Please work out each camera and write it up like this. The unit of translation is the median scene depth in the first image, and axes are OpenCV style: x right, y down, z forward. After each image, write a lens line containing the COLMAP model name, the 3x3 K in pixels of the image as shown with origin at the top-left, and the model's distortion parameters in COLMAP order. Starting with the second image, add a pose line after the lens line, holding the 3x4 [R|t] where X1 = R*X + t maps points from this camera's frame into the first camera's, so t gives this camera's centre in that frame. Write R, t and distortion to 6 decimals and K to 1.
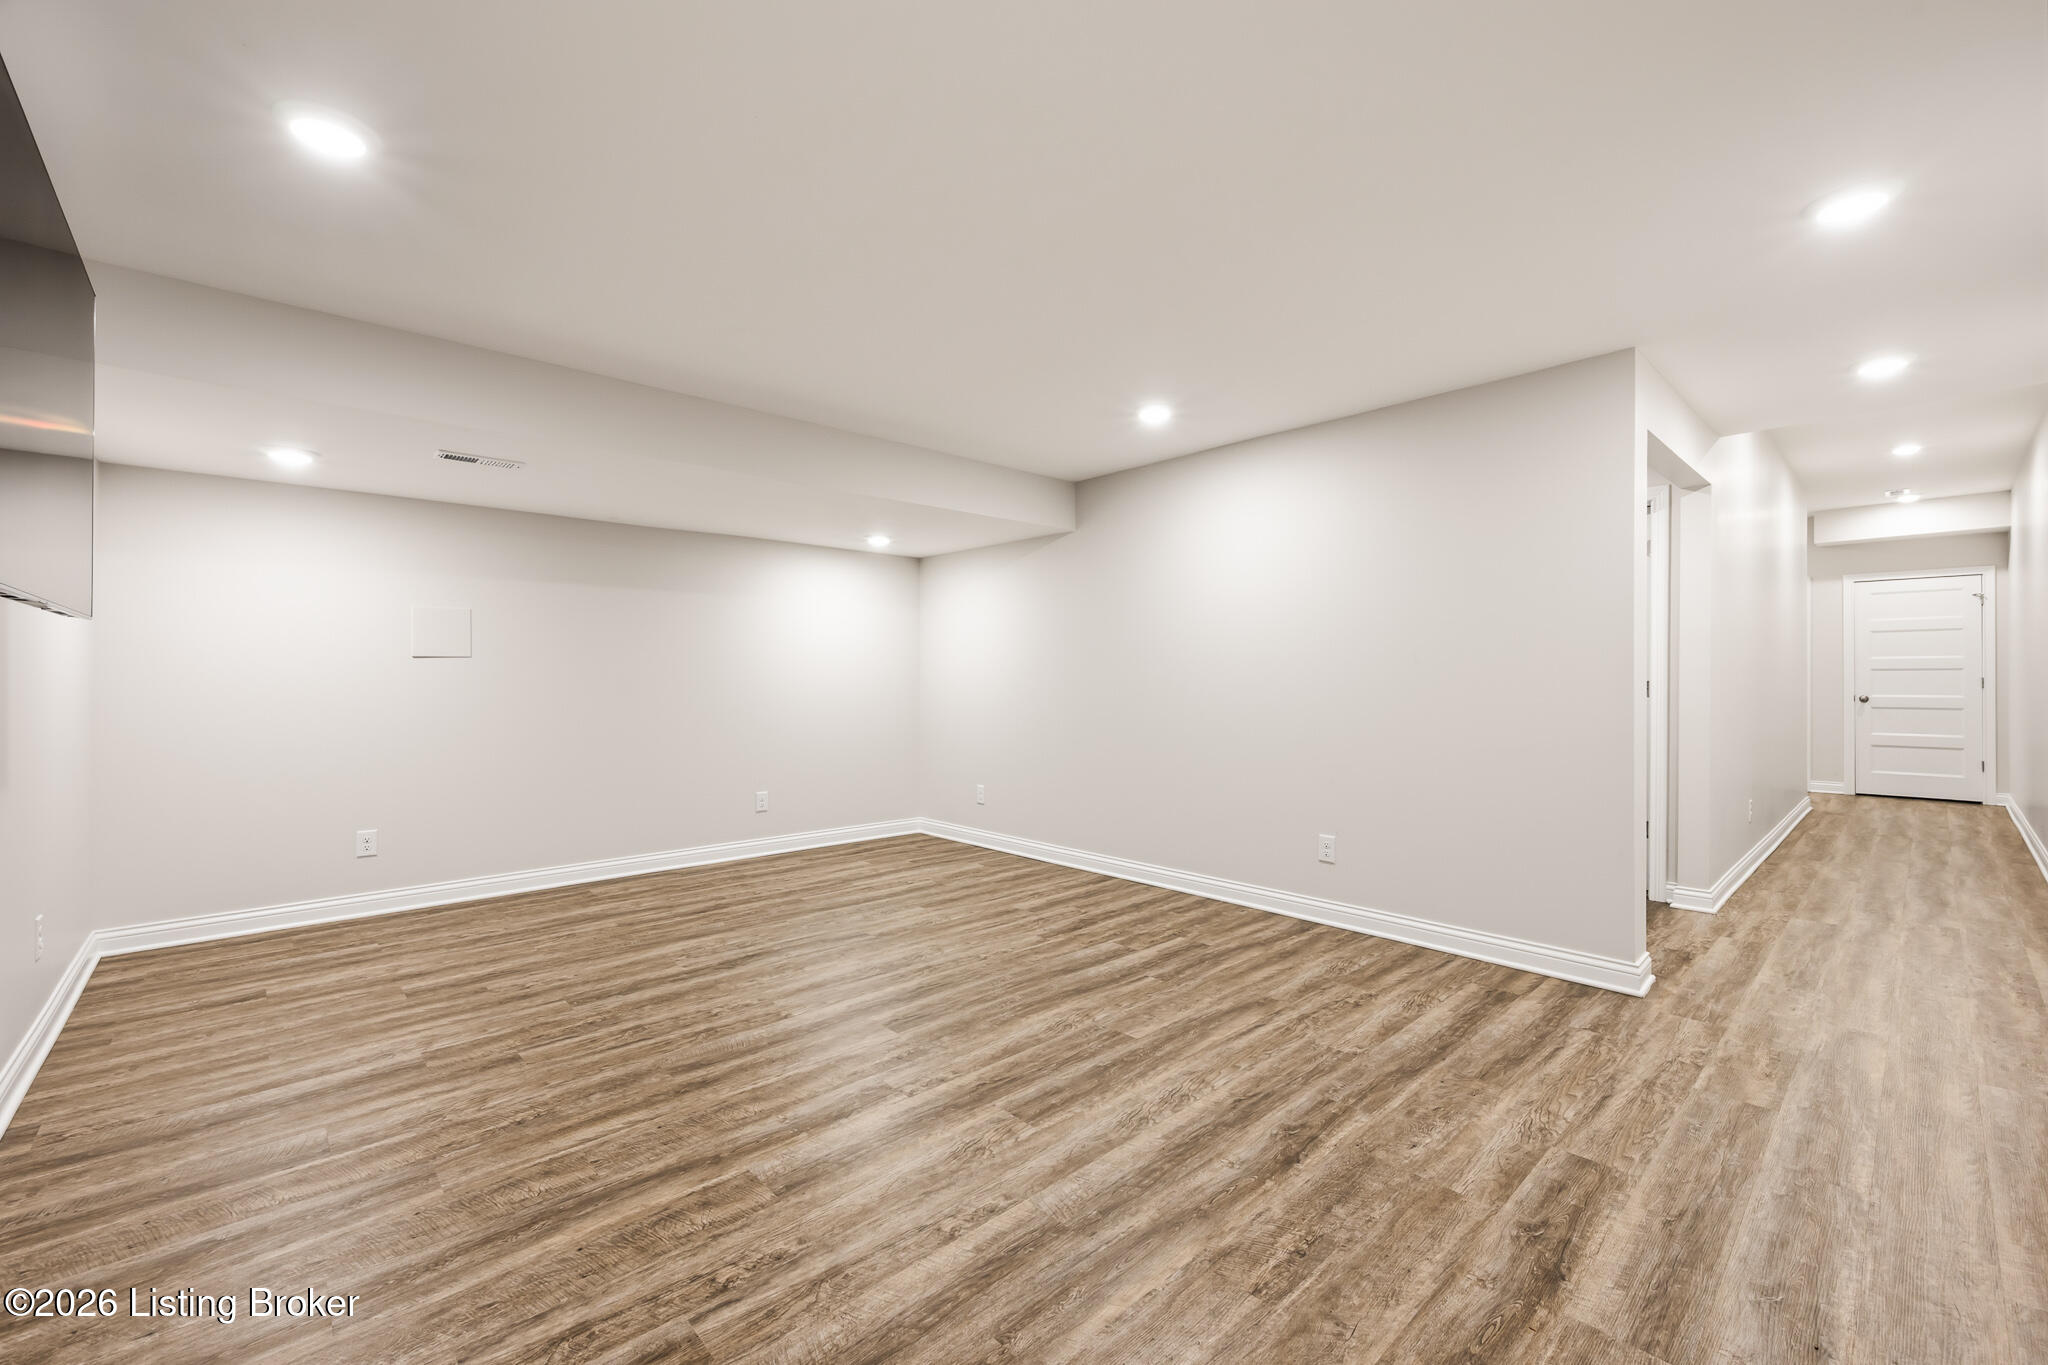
lens RADIAL K [[833.6, 0, 1024.0], [0, 833.6, 682.5], [0, 0, 1]] dist [0.000149, -0.000135]
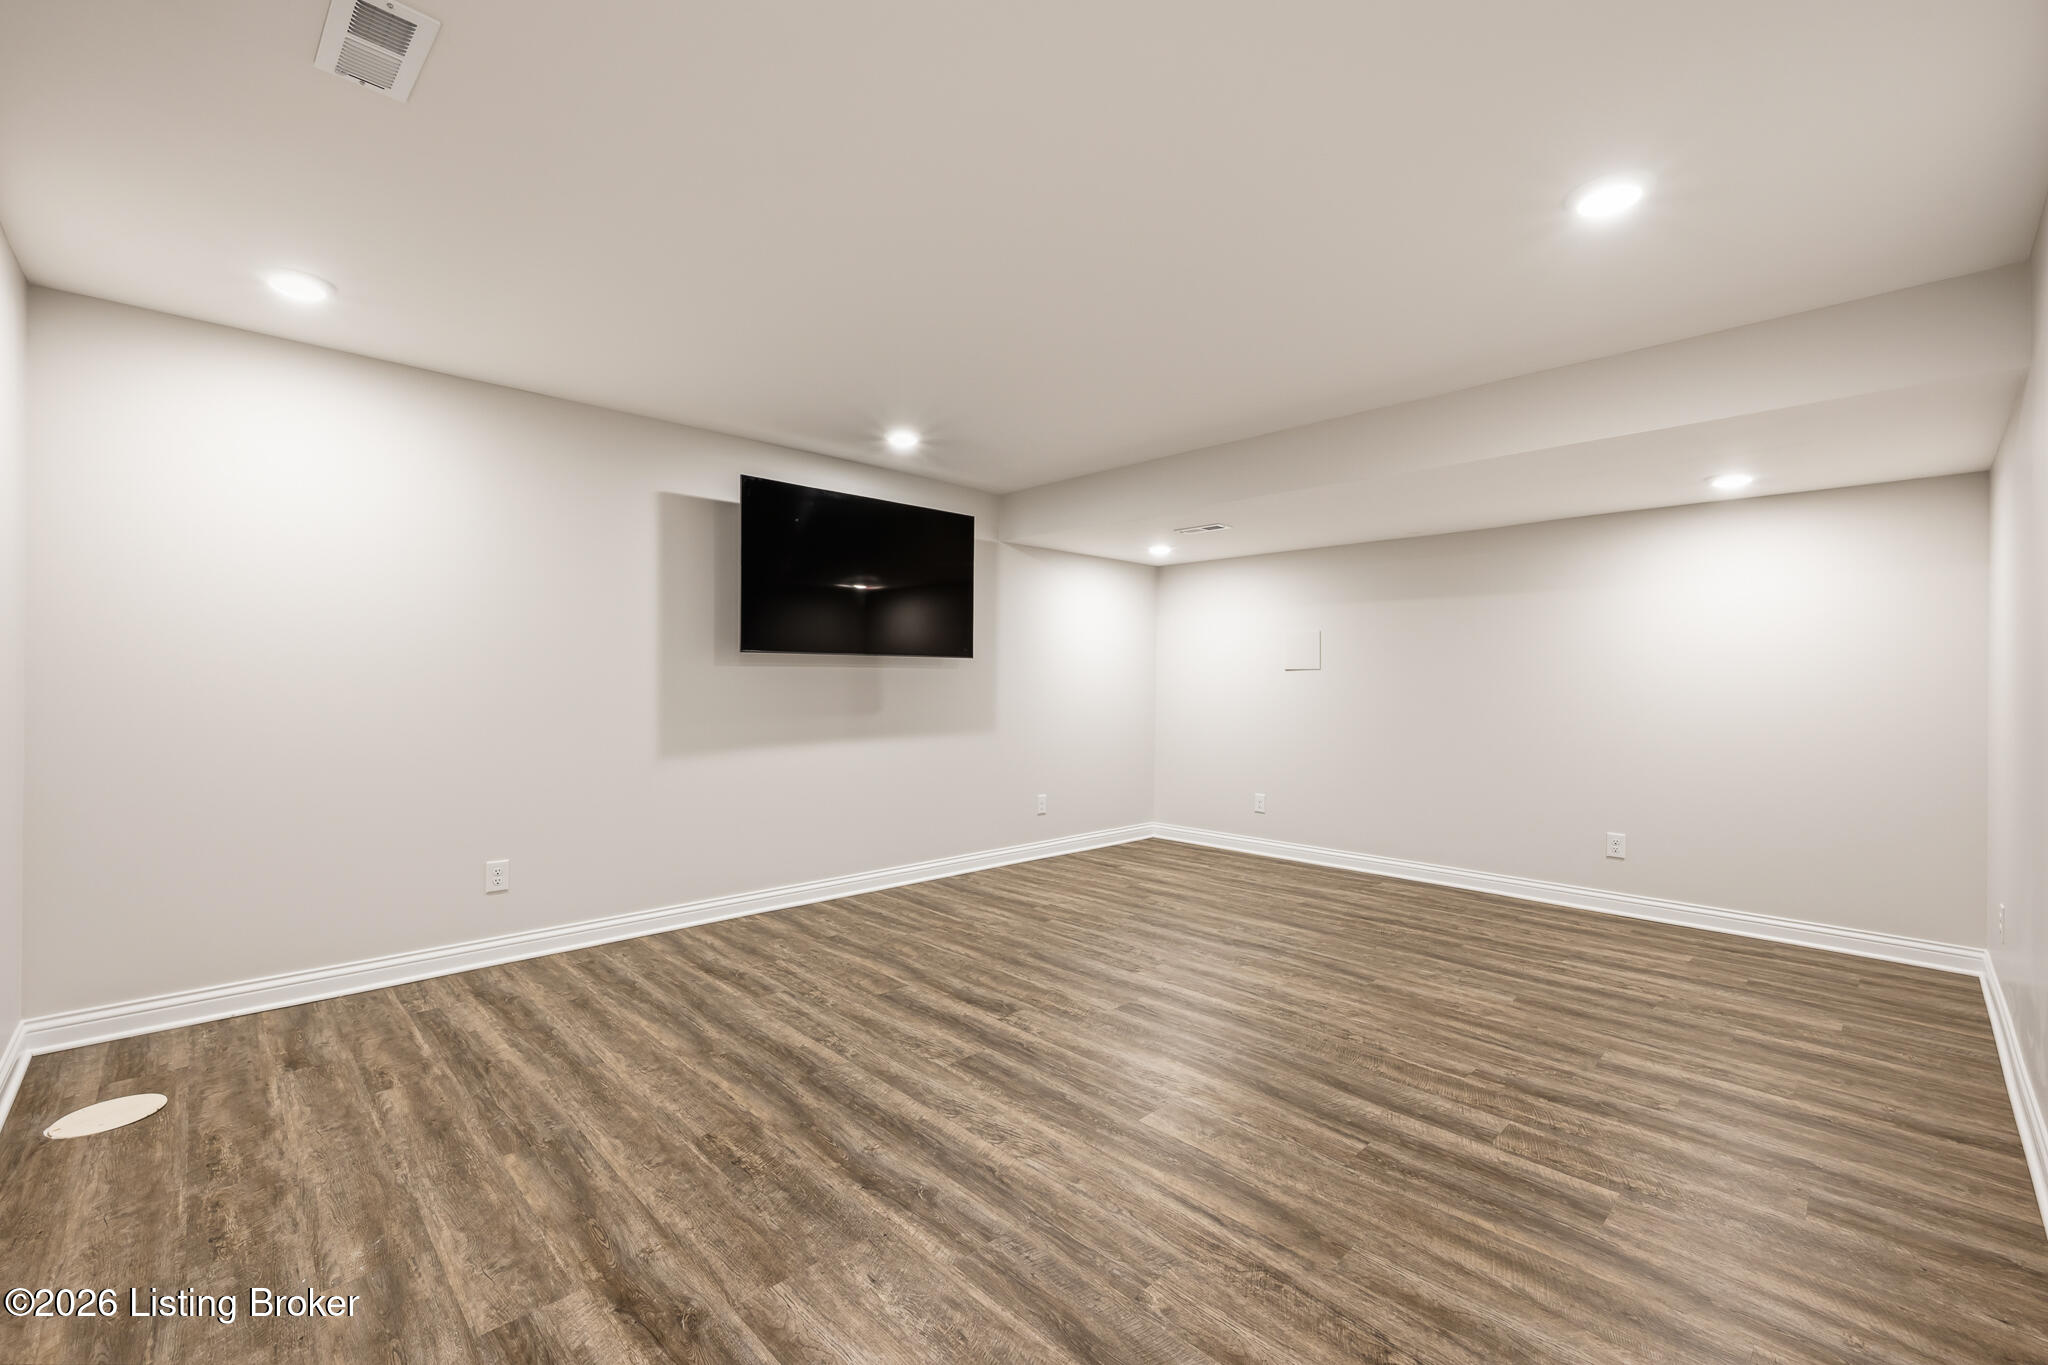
lens RADIAL K [[859.1, 0, 1024.0], [0, 859.1, 682.5], [0, 0, 1]] dist [0.000517, 0.000063]
pose [[0.026271, -0.000244, -0.999655, 1.019632], [-0.013357, 0.999911, -0.000595, -0.005582], [0.999566, 0.013368, 0.026265, 0.887246]]
